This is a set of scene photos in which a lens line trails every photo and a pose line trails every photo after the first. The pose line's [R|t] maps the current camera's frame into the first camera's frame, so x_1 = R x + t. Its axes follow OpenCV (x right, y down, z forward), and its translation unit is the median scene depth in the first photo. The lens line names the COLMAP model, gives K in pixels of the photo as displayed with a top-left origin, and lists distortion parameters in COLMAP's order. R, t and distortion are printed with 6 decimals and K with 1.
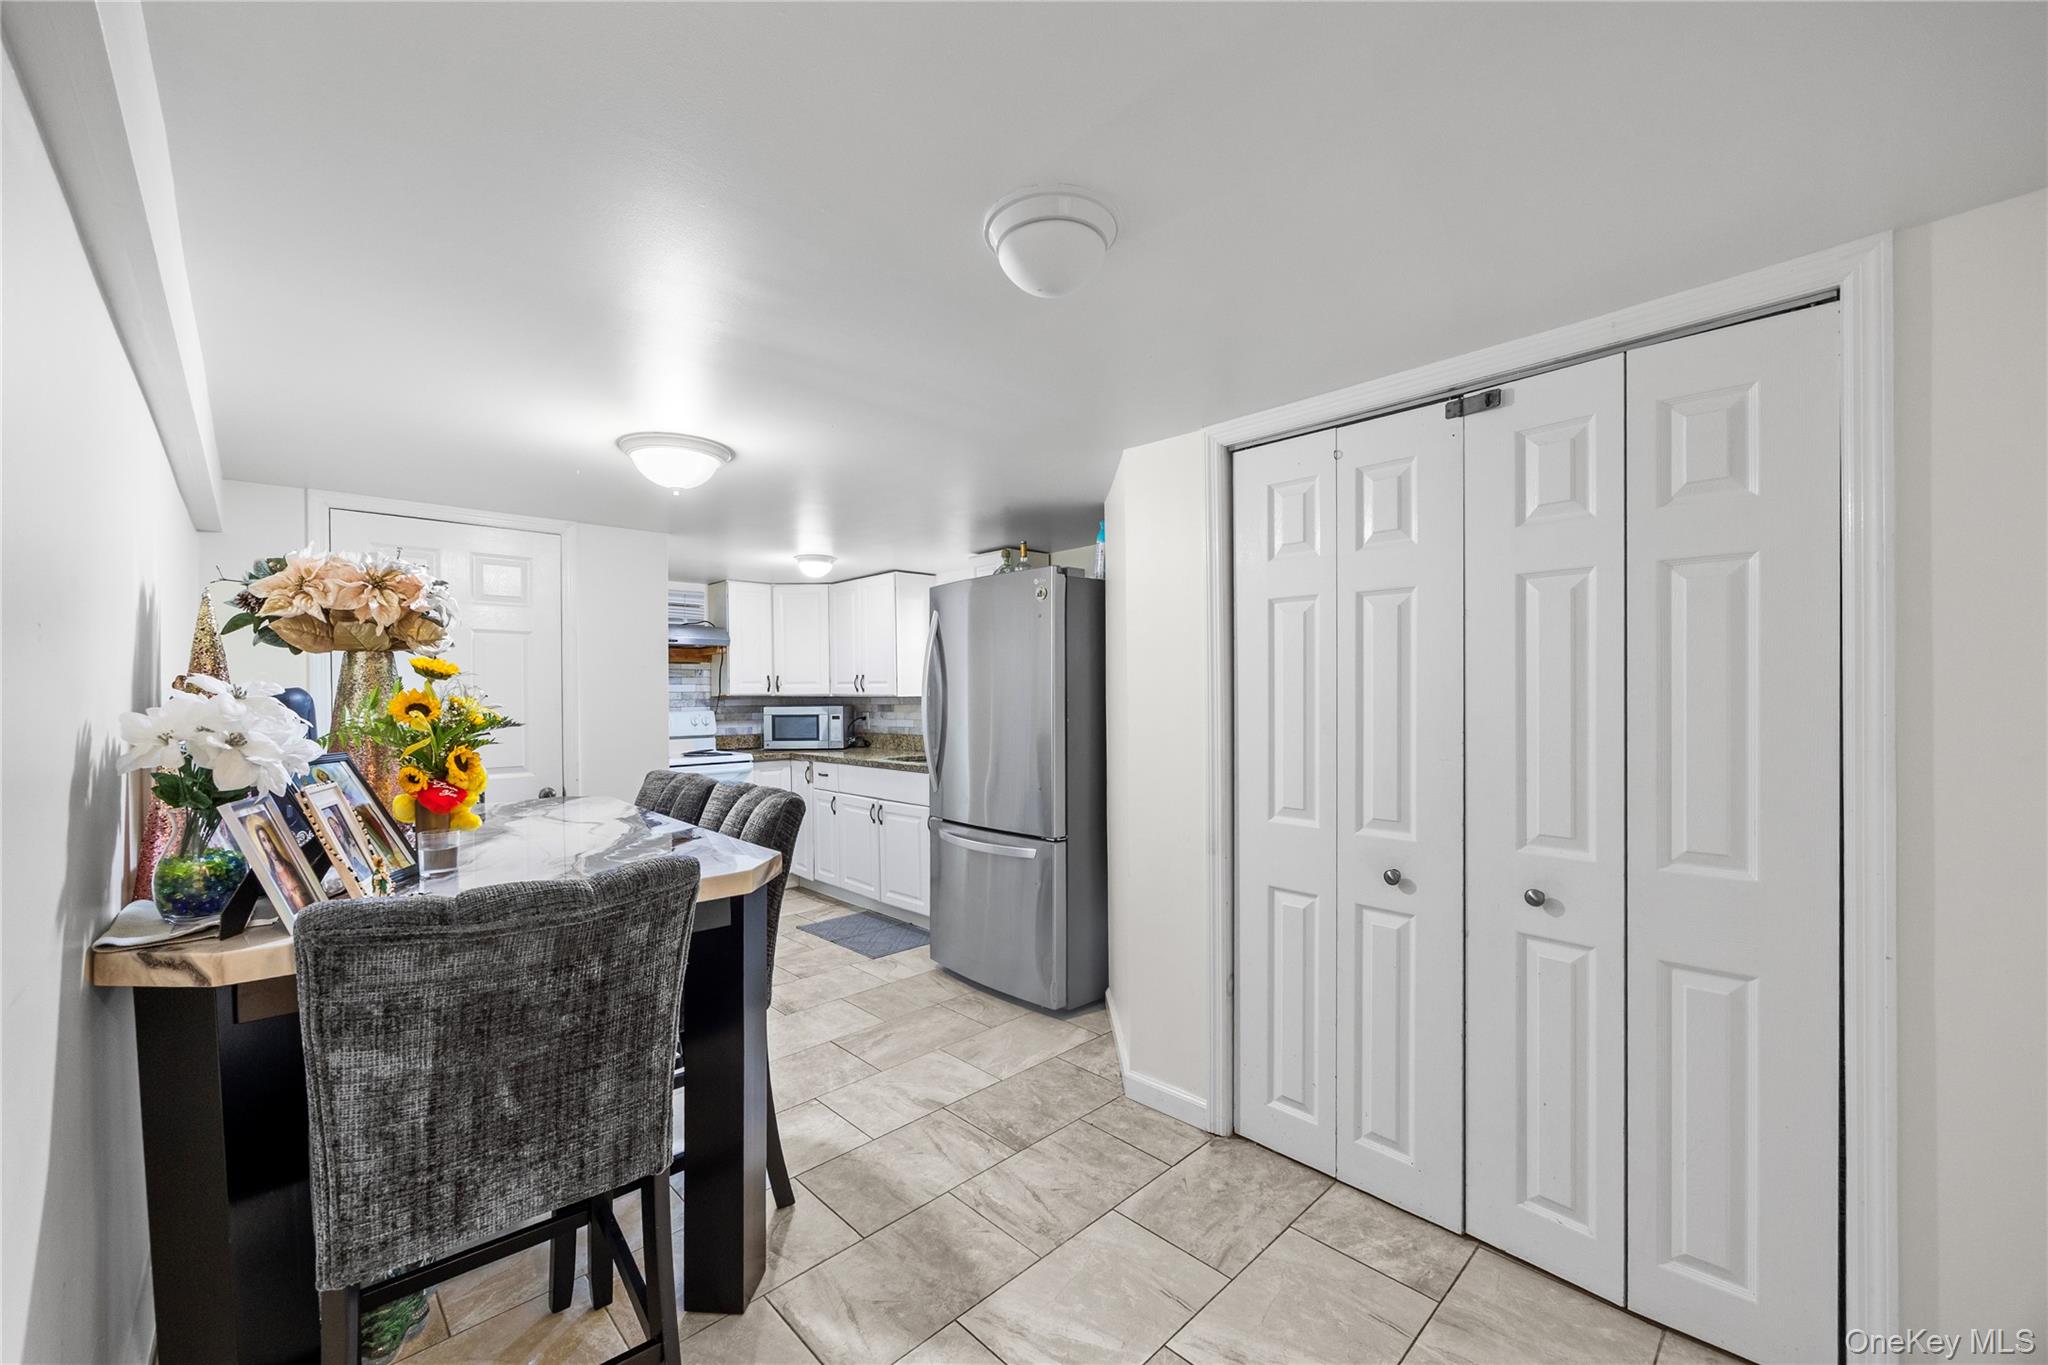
lens RADIAL K [[785.1, 0, 1010.0], [0, 785.1, 695.2], [0, 0, 1]] dist [-0.003725, 0.000172]
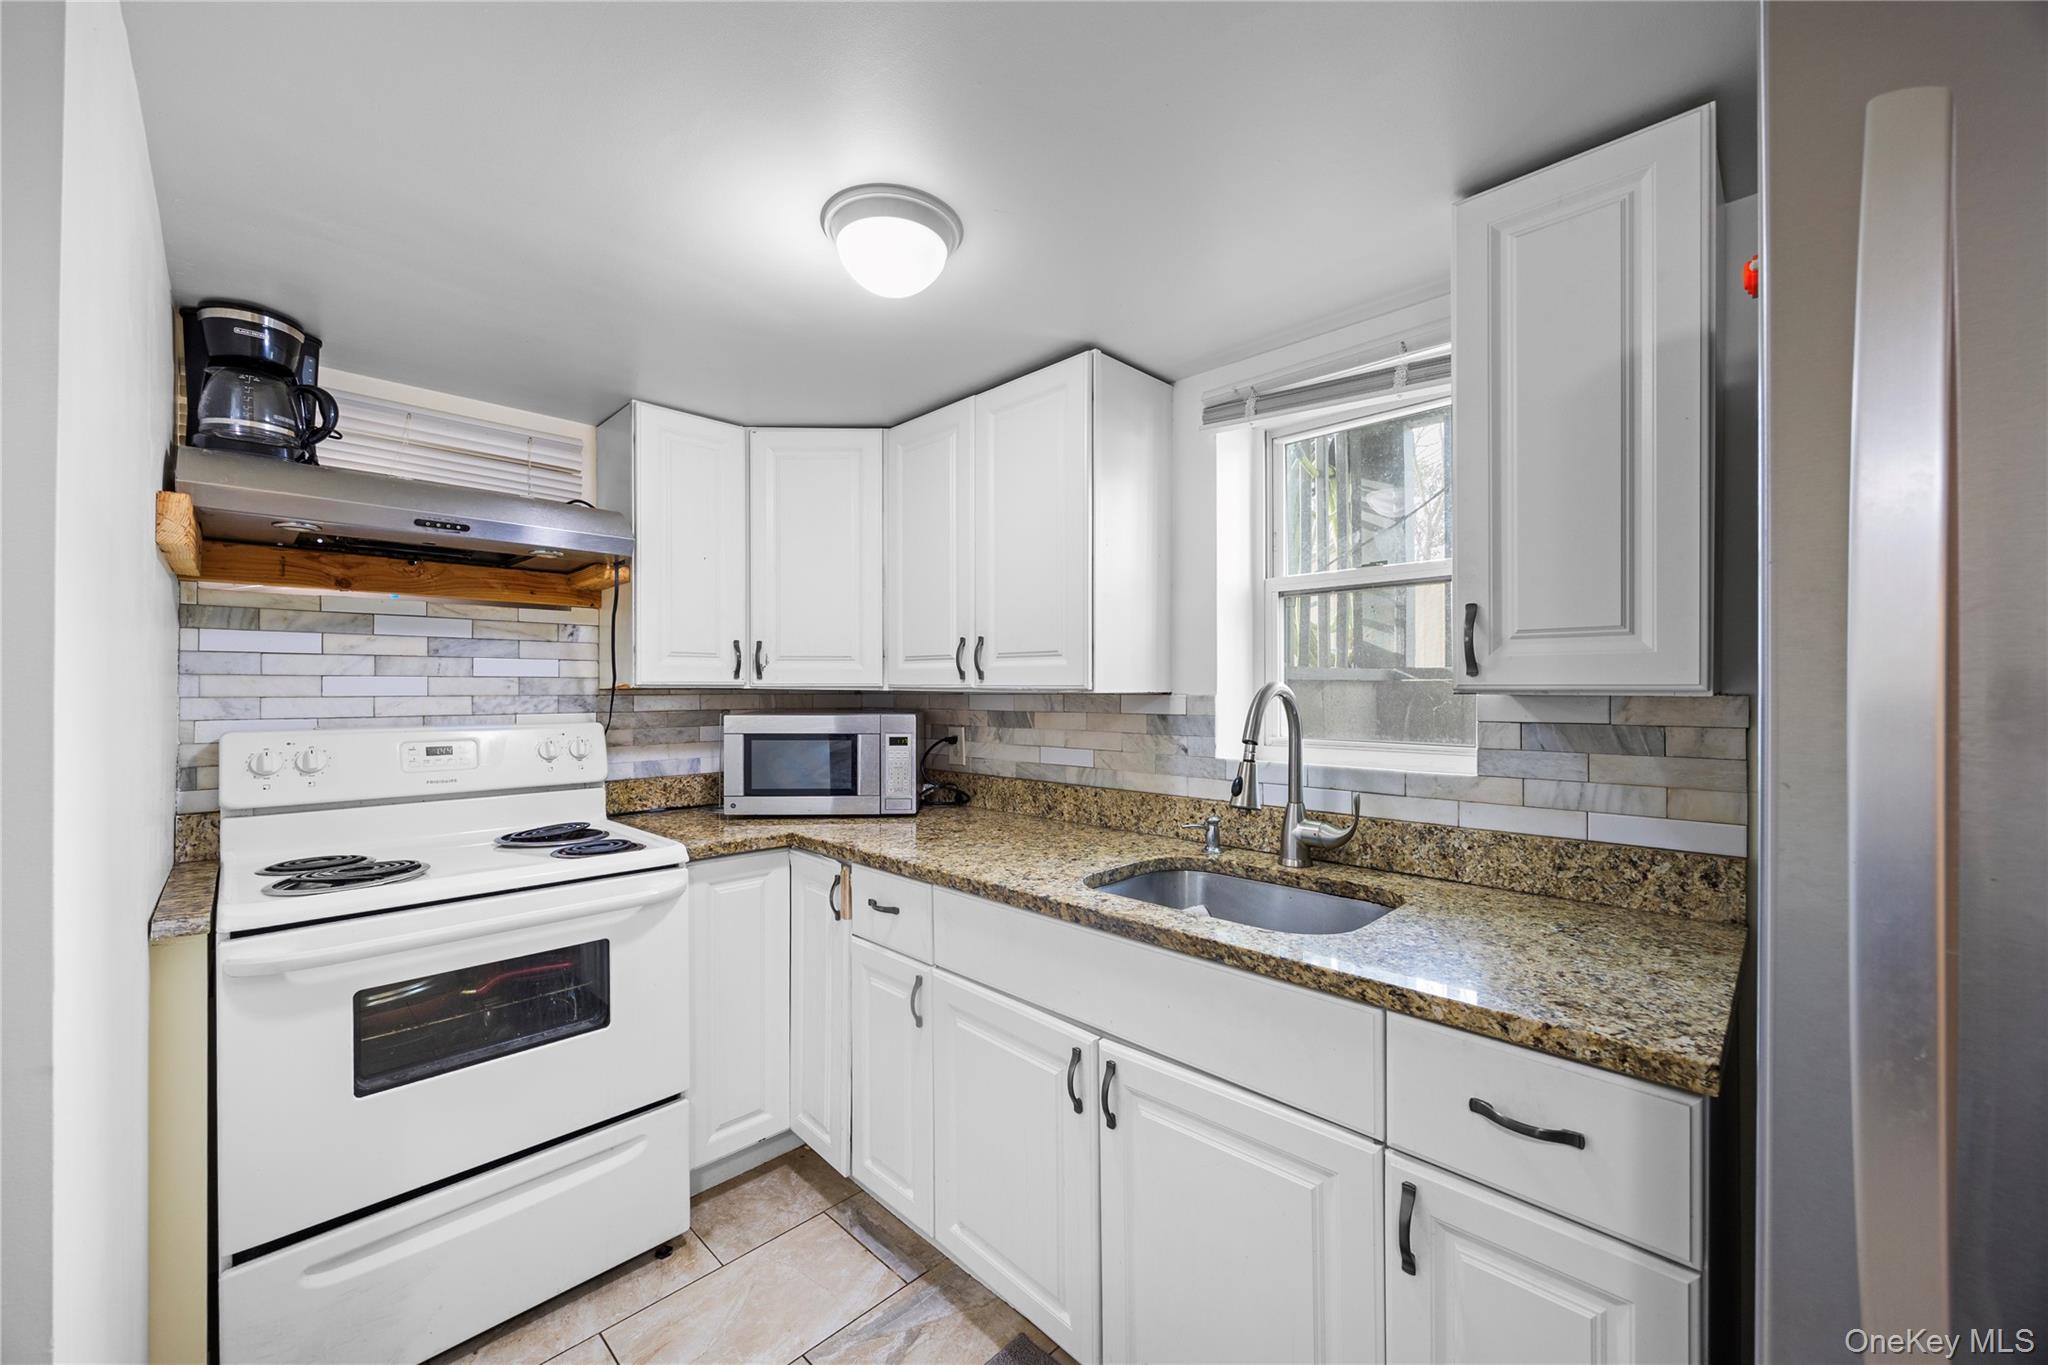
lens RADIAL K [[785.1, 0, 1040.6], [0, 785.1, 683.8], [0, 0, 1]] dist [-0.003725, 0.000172]
pose [[0.998232, 0.009208, 0.058715, -0.172029], [-0.008650, 0.999915, -0.009747, 0.001153], [-0.058800, 0.009222, 0.998227, 0.579279]]
